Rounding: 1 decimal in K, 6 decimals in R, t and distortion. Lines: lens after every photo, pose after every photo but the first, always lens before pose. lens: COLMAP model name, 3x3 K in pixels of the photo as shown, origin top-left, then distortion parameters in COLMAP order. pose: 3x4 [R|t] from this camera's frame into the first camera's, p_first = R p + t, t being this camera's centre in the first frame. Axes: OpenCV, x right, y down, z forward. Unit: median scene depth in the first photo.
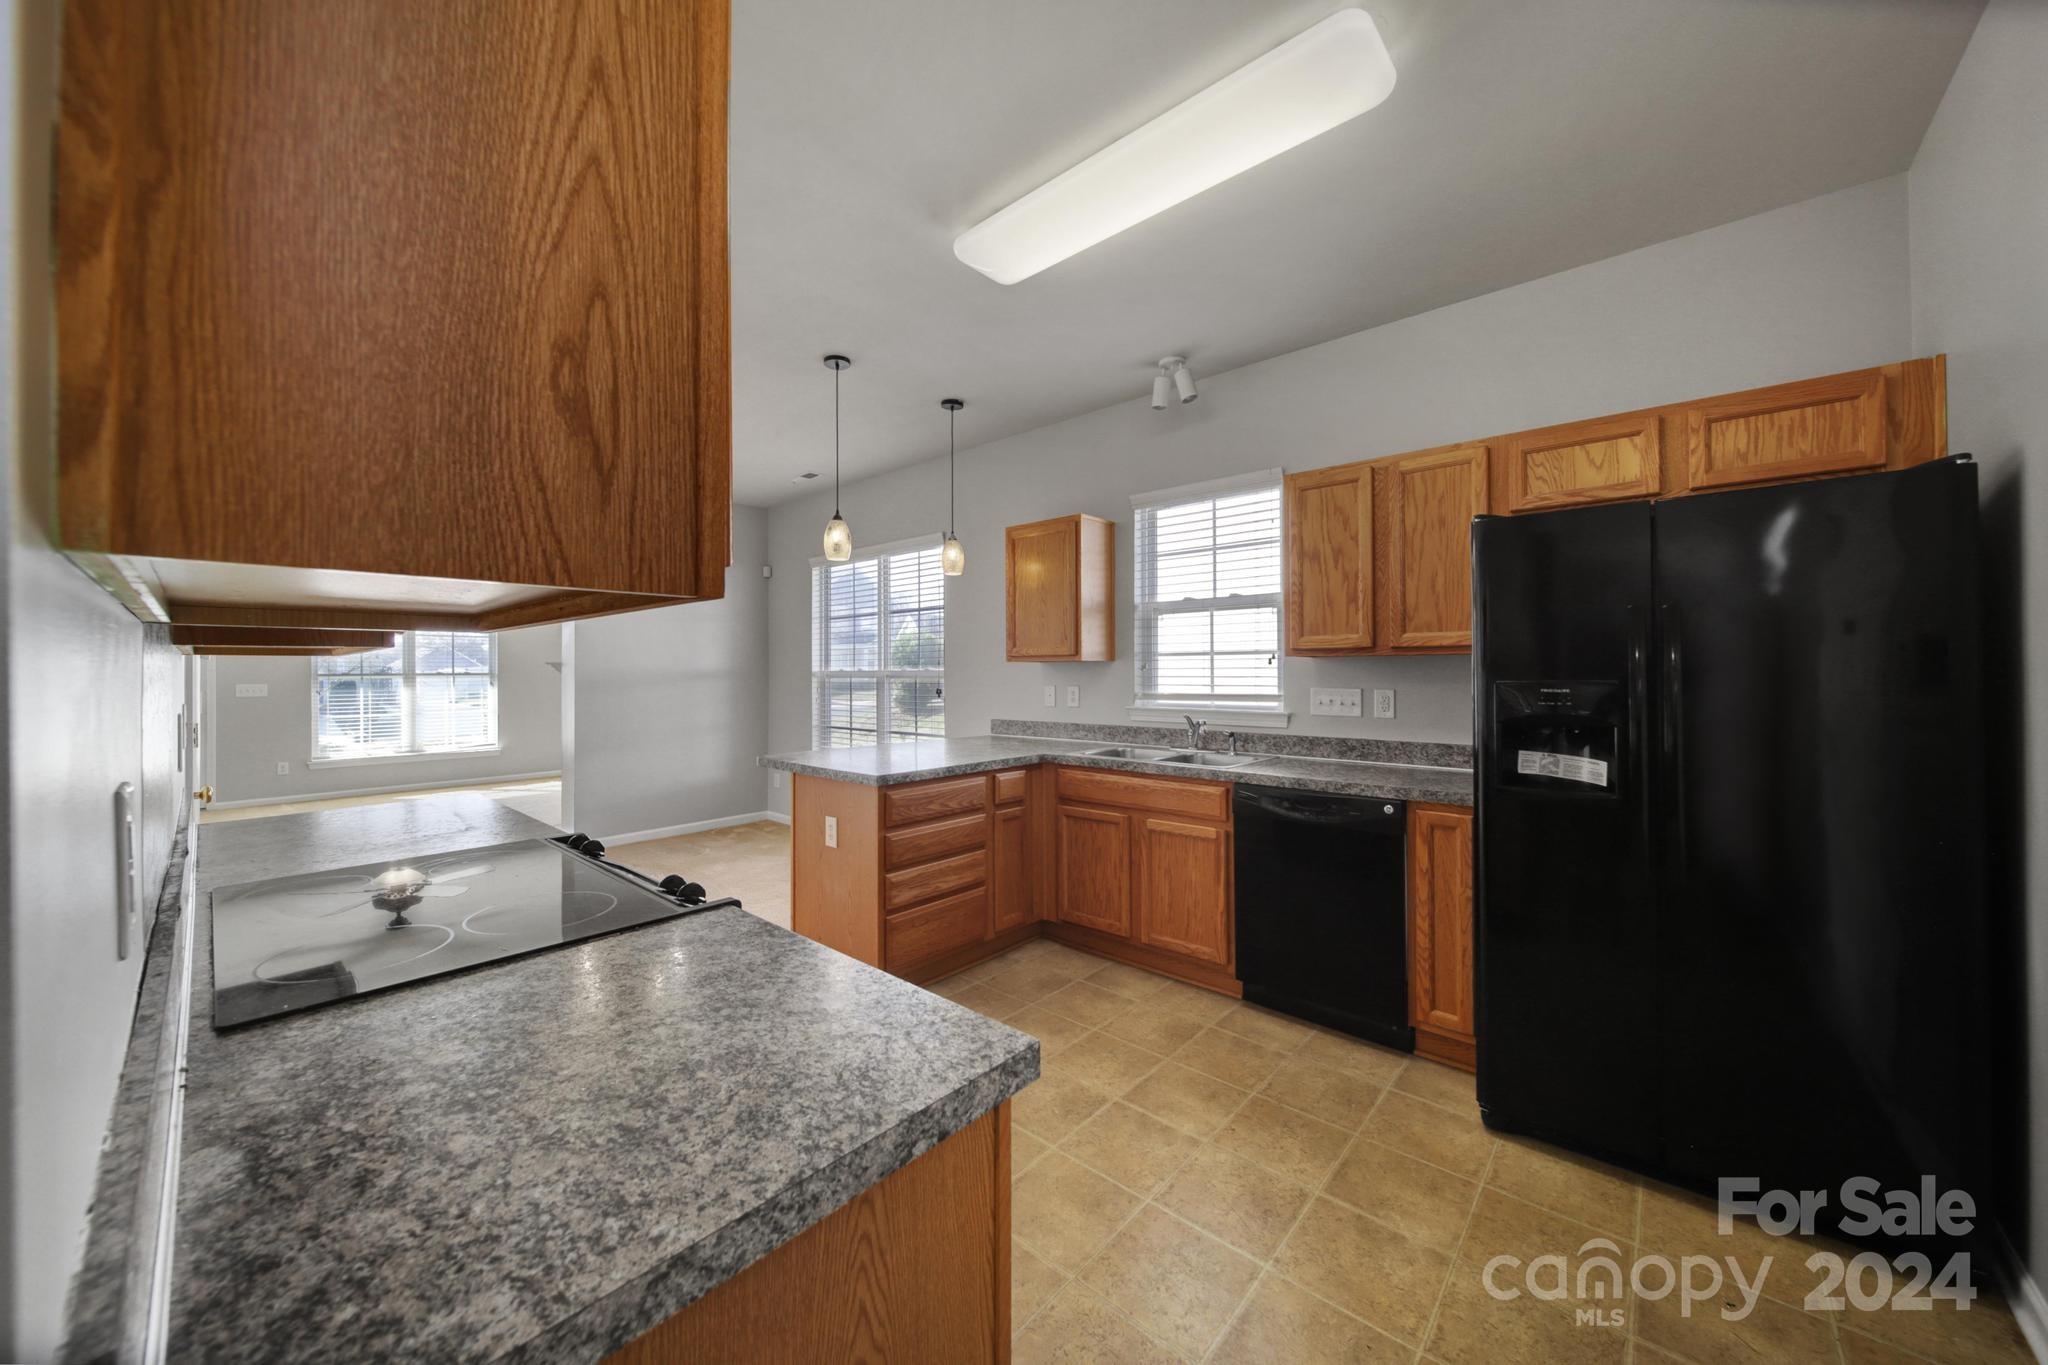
lens RADIAL K [[737.3, 0, 1023.8], [0, 737.3, 667.1], [0, 0, 1]] dist [0.000649, 0.000016]
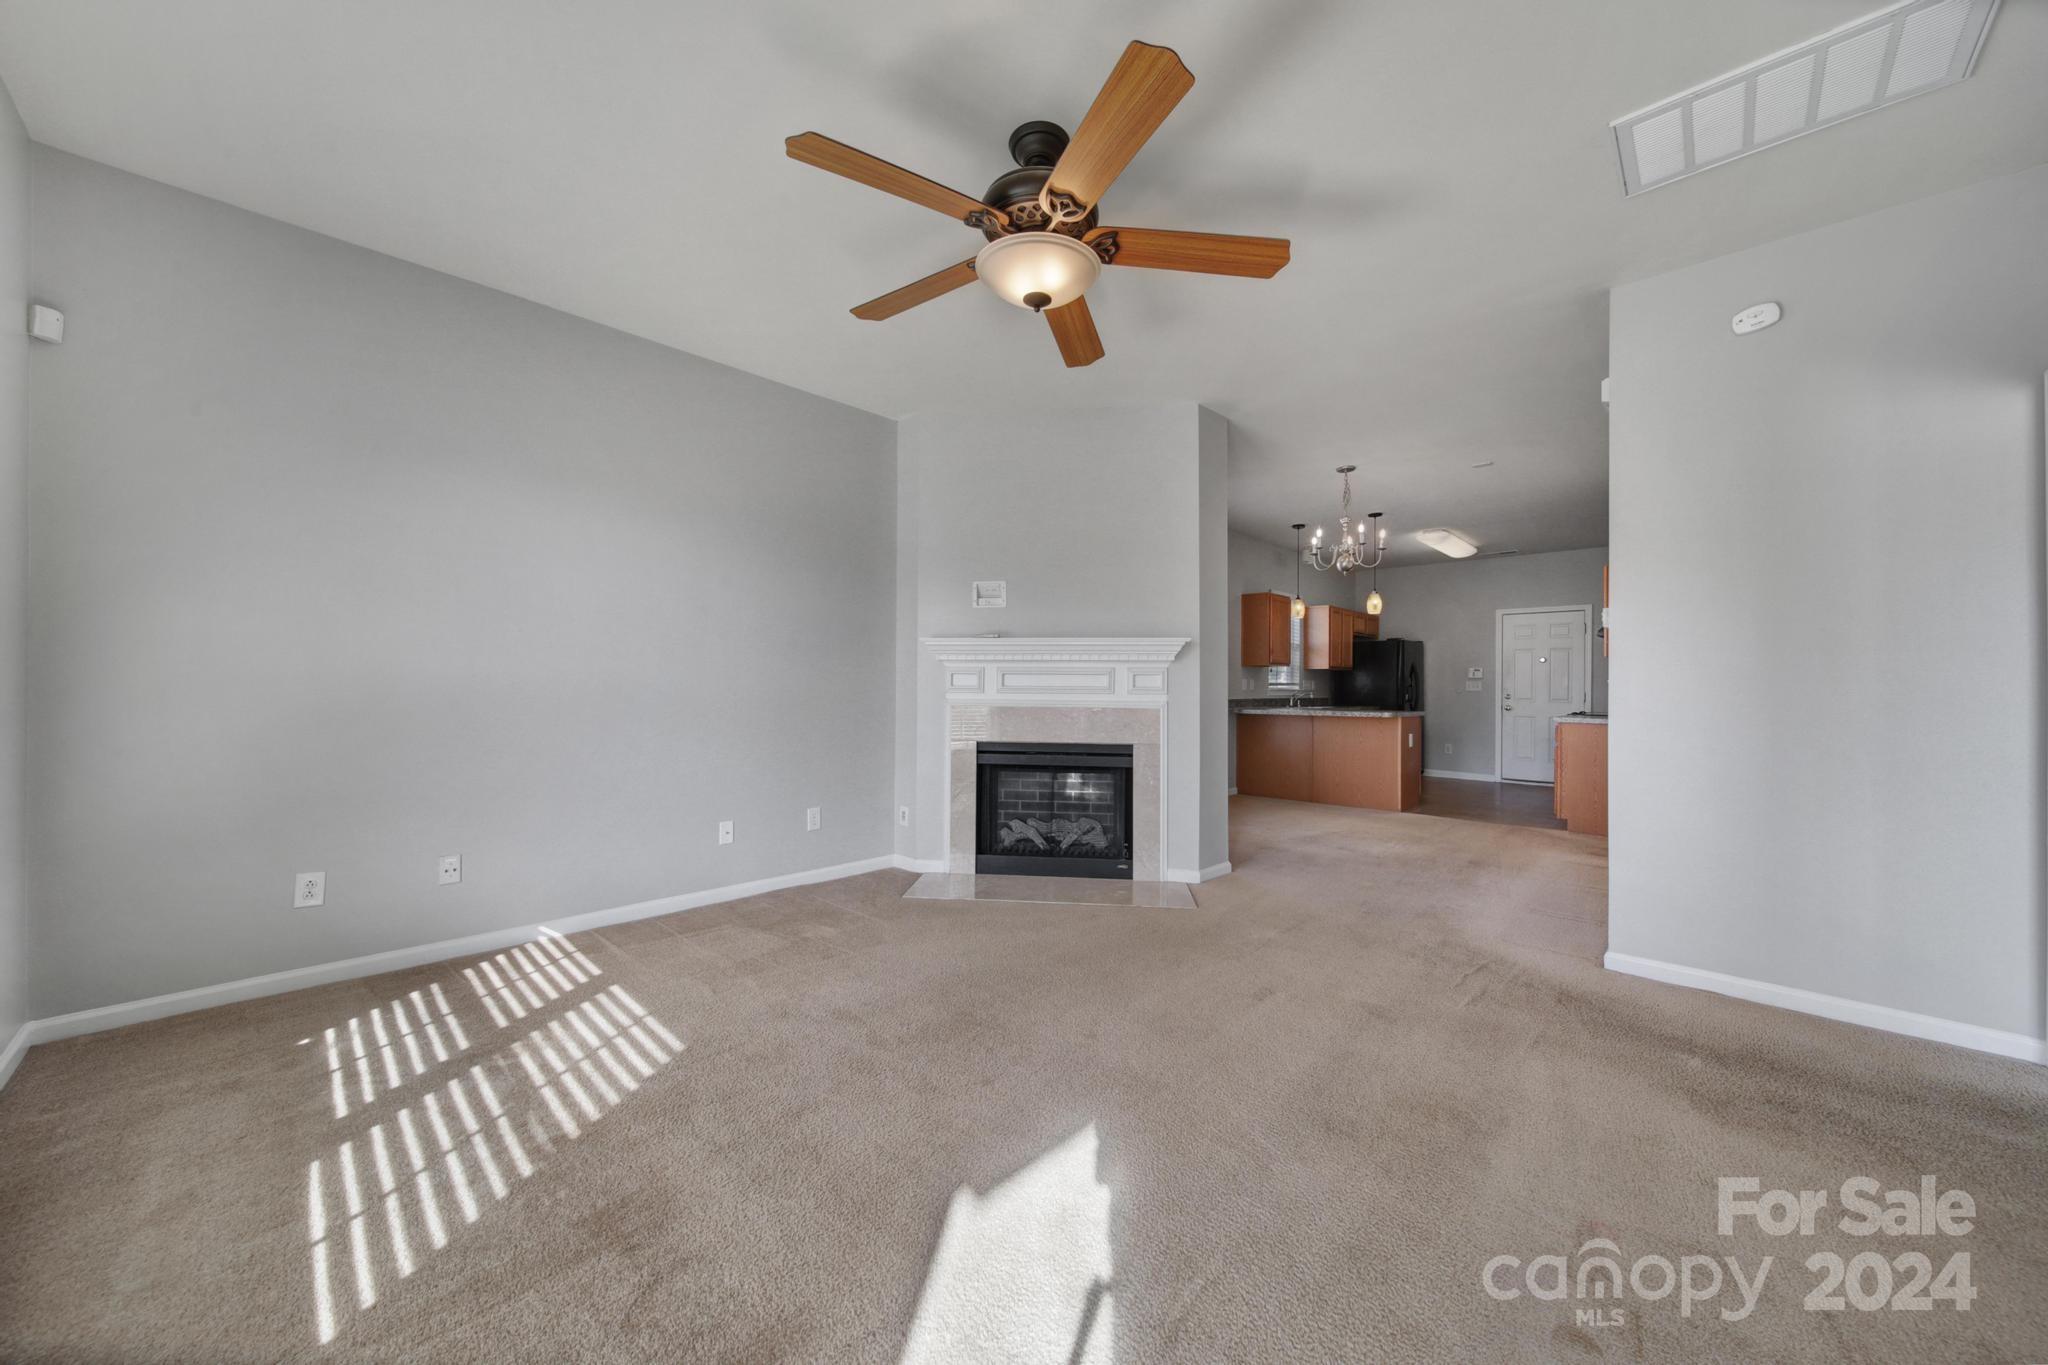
lens RADIAL K [[729.3, 0, 1021.0], [0, 729.3, 678.0], [0, 0, 1]] dist [0.000724, -0.000090]
pose [[0.023415, 0.015955, 0.999599, -2.568052], [-0.015780, 0.999754, -0.015587, 0.087463], [-0.999601, -0.015409, 0.023661, 2.190060]]
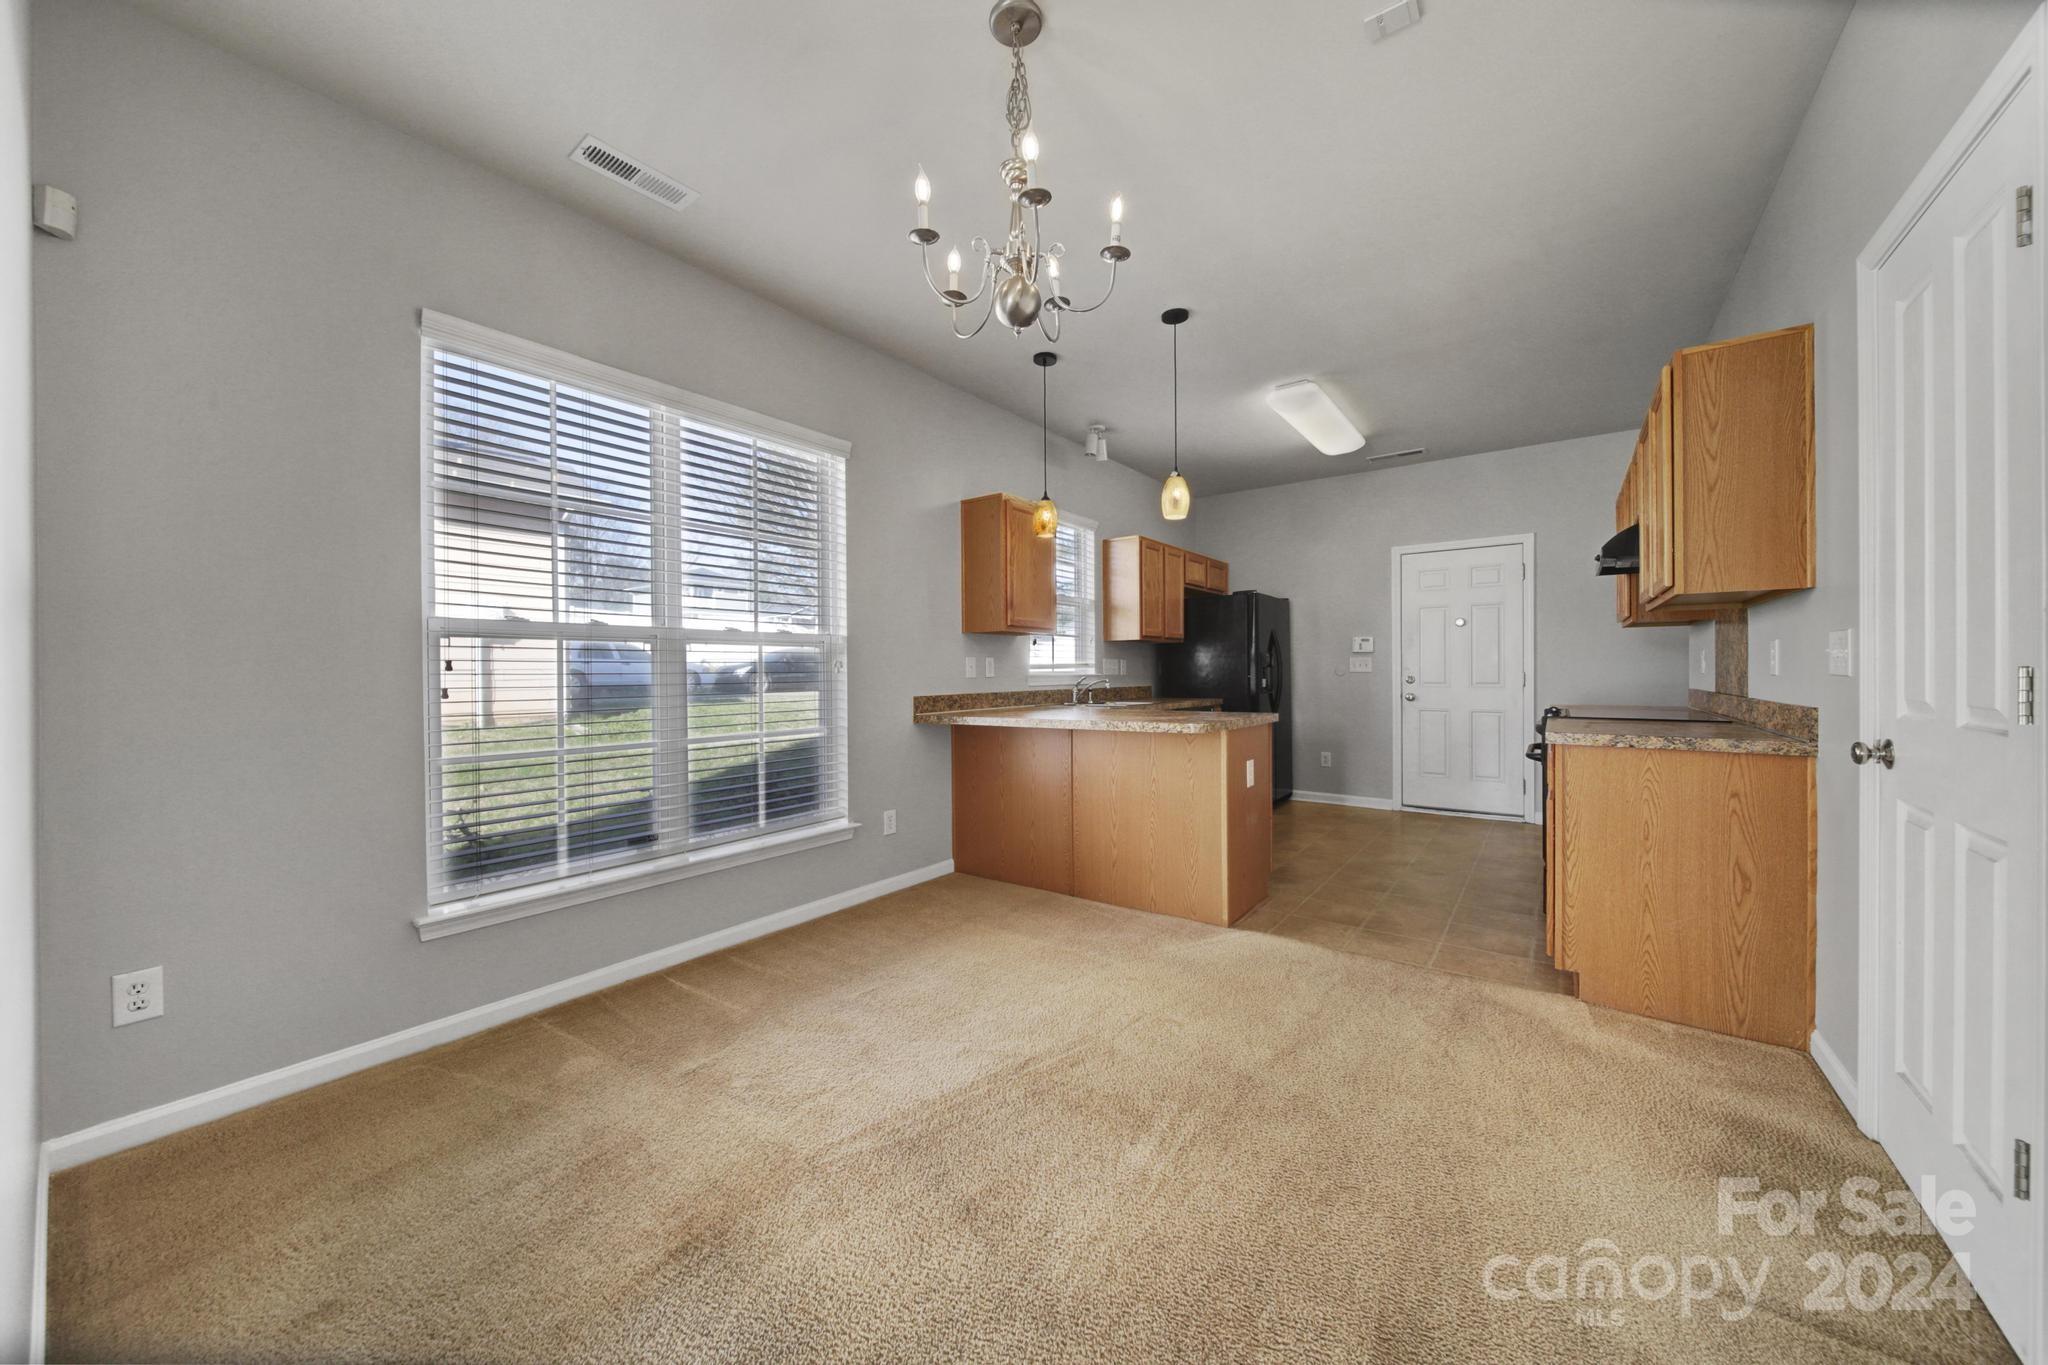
lens RADIAL K [[729.3, 0, 1021.0], [0, 729.3, 678.0], [0, 0, 1]] dist [0.000724, -0.000090]
pose [[-0.102484, -0.000084, 0.994735, -1.371315], [0.003008, 0.999995, 0.000394, 0.077631], [-0.994730, 0.003032, -0.102483, 1.503390]]
